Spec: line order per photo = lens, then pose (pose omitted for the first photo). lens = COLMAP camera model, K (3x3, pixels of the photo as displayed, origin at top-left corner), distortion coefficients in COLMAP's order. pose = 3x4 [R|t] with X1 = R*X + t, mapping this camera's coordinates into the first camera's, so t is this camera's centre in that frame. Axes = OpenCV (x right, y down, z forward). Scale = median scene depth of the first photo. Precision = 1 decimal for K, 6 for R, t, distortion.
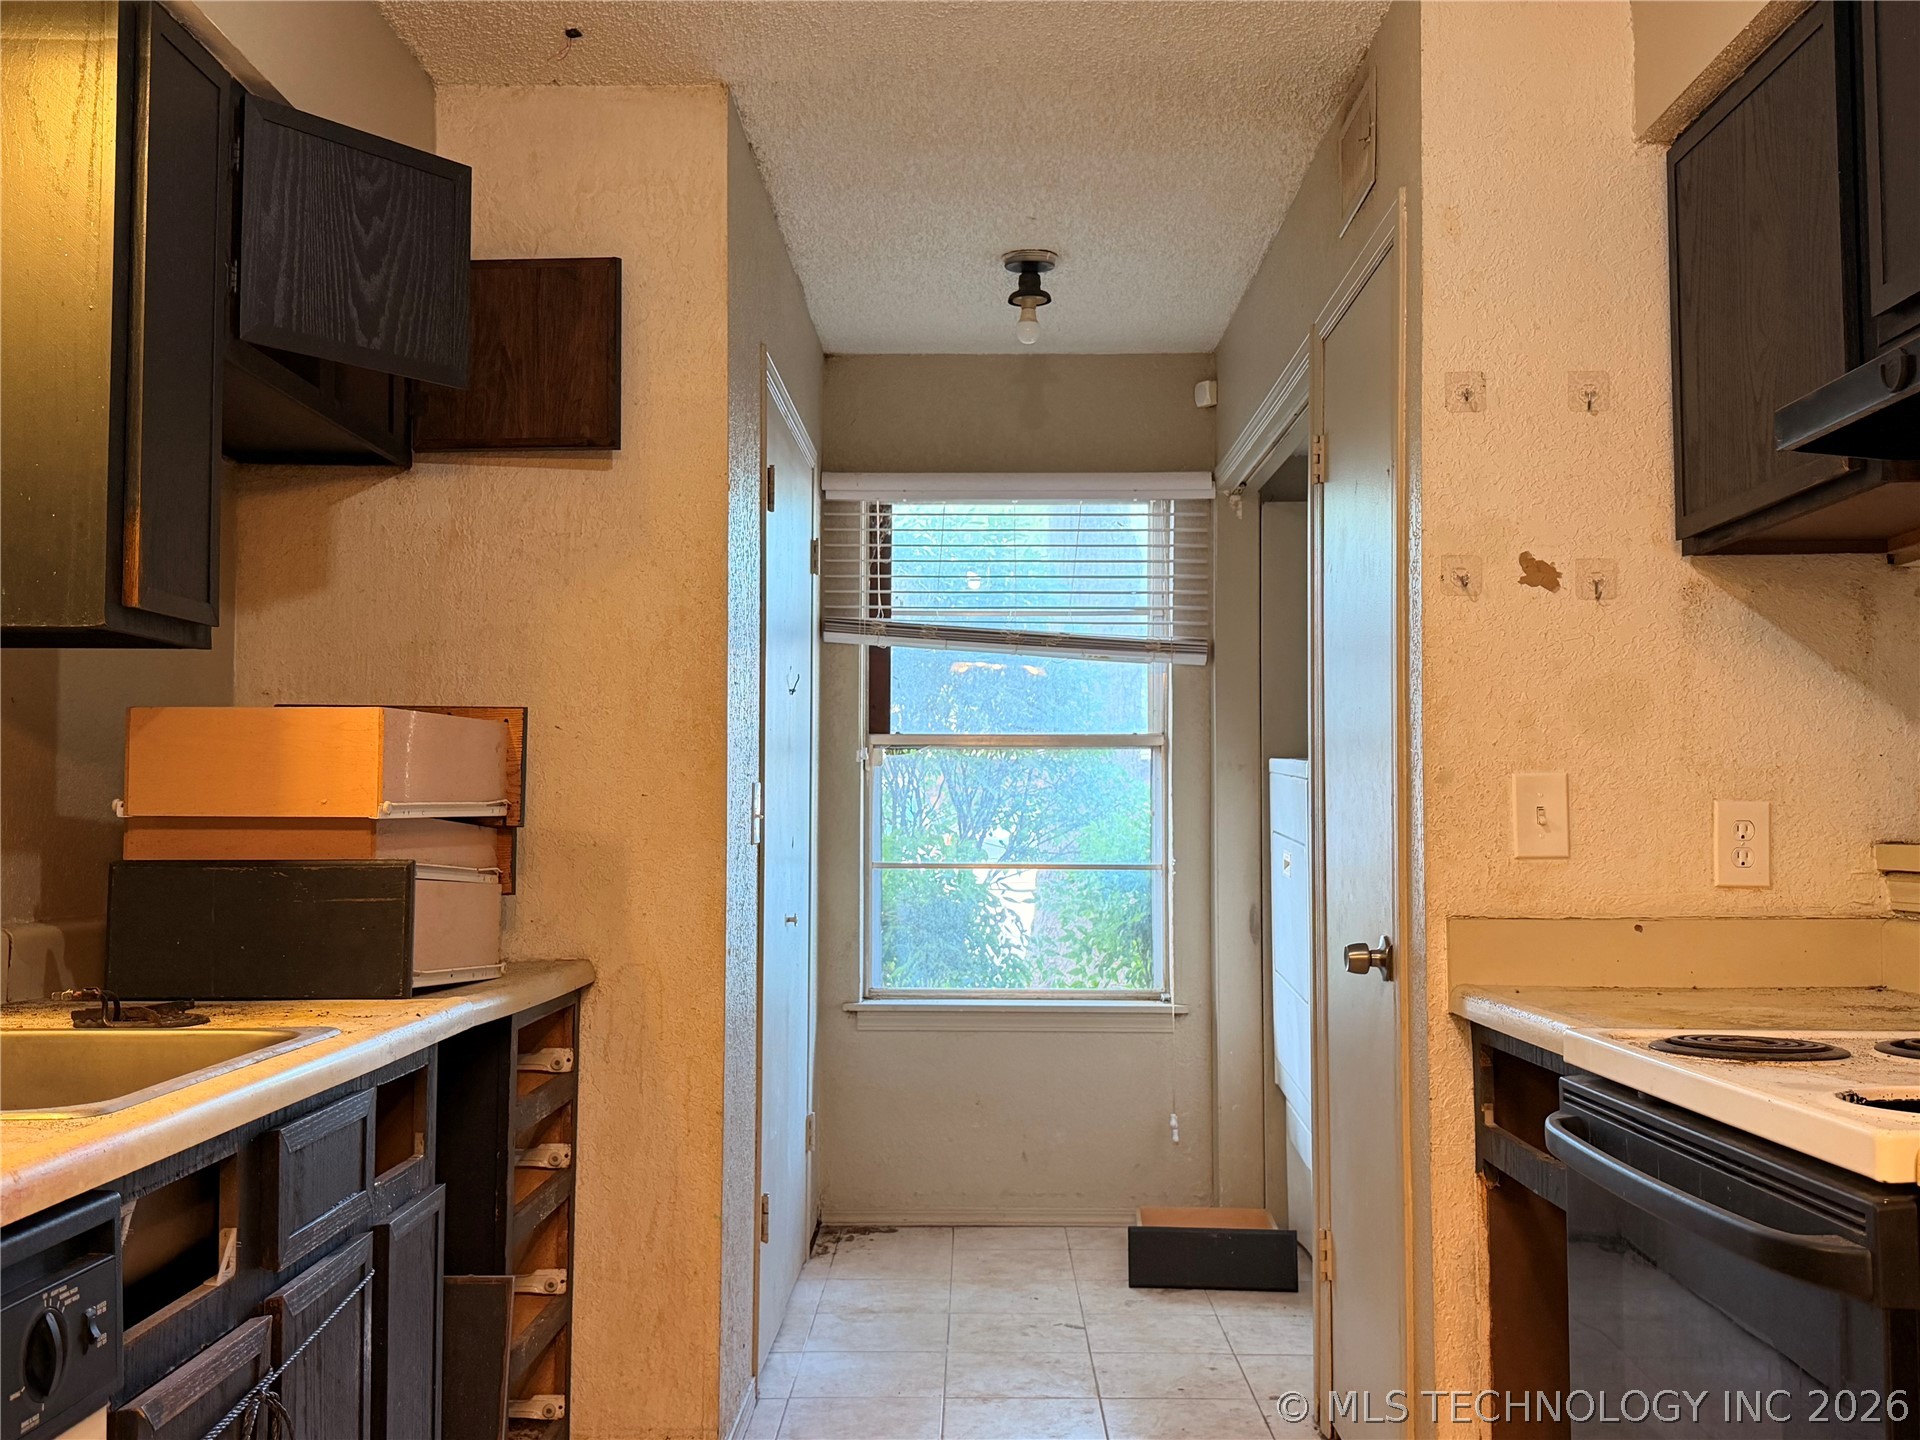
lens RADIAL K [[1881.7, 0, 953.9], [0, 1881.7, 721.8], [0, 0, 1]] dist [0.091806, 0.000000]
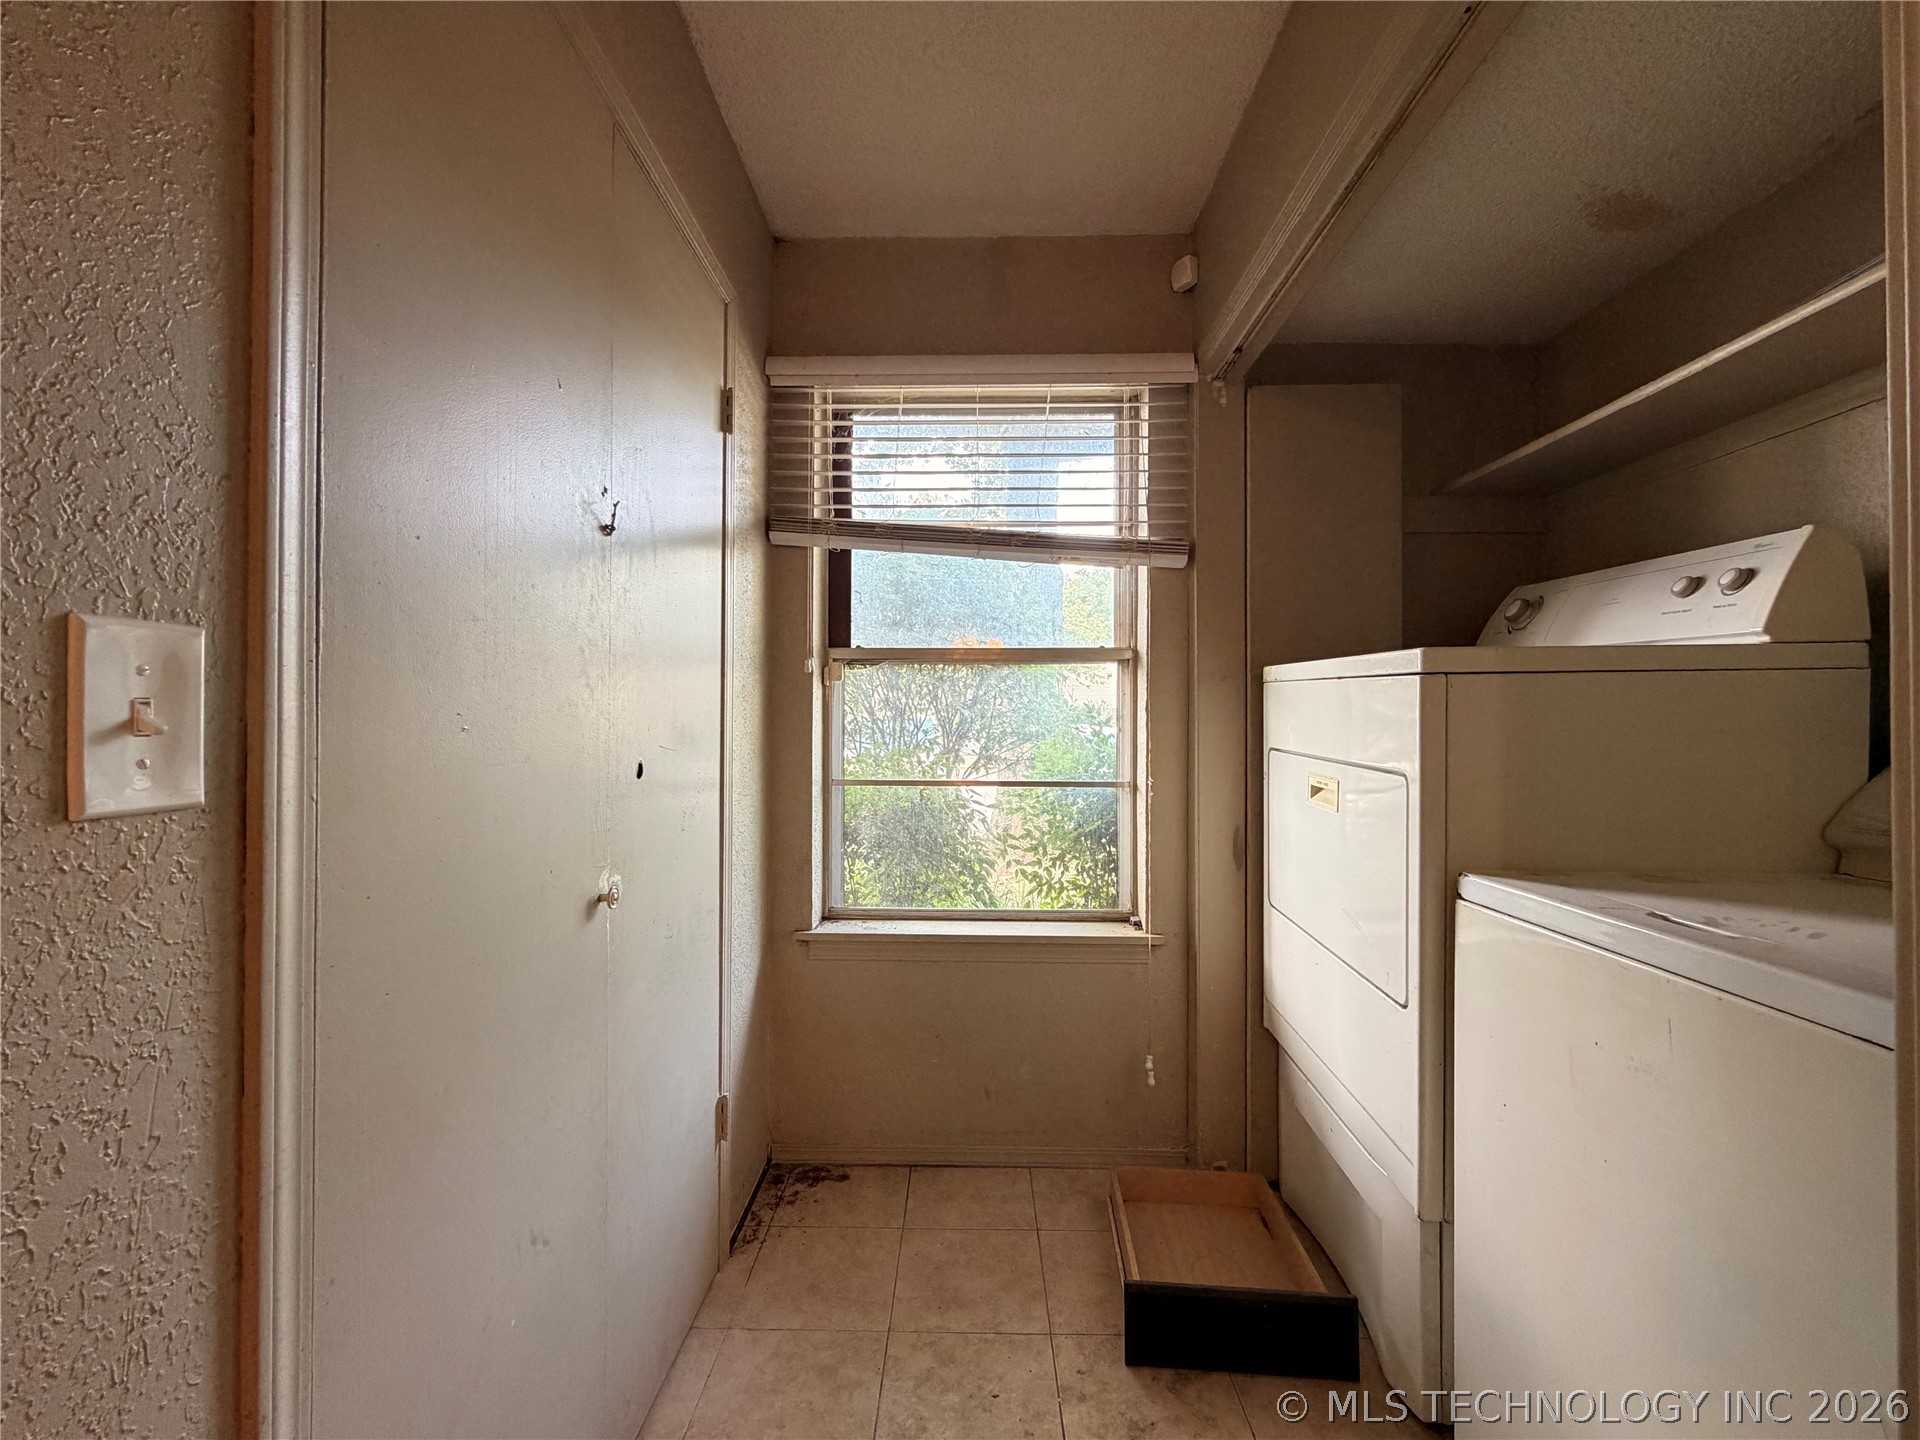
lens RADIAL K [[793.2, 0, 964.0], [0, 793.2, 728.7], [0, 0, 1]] dist [-0.003352, 0.000248]
pose [[1.000000, -0.000345, -0.000391, 0.025658], [0.000363, 0.998989, 0.044947, 0.030629], [0.000375, -0.044947, 0.998989, 0.602958]]
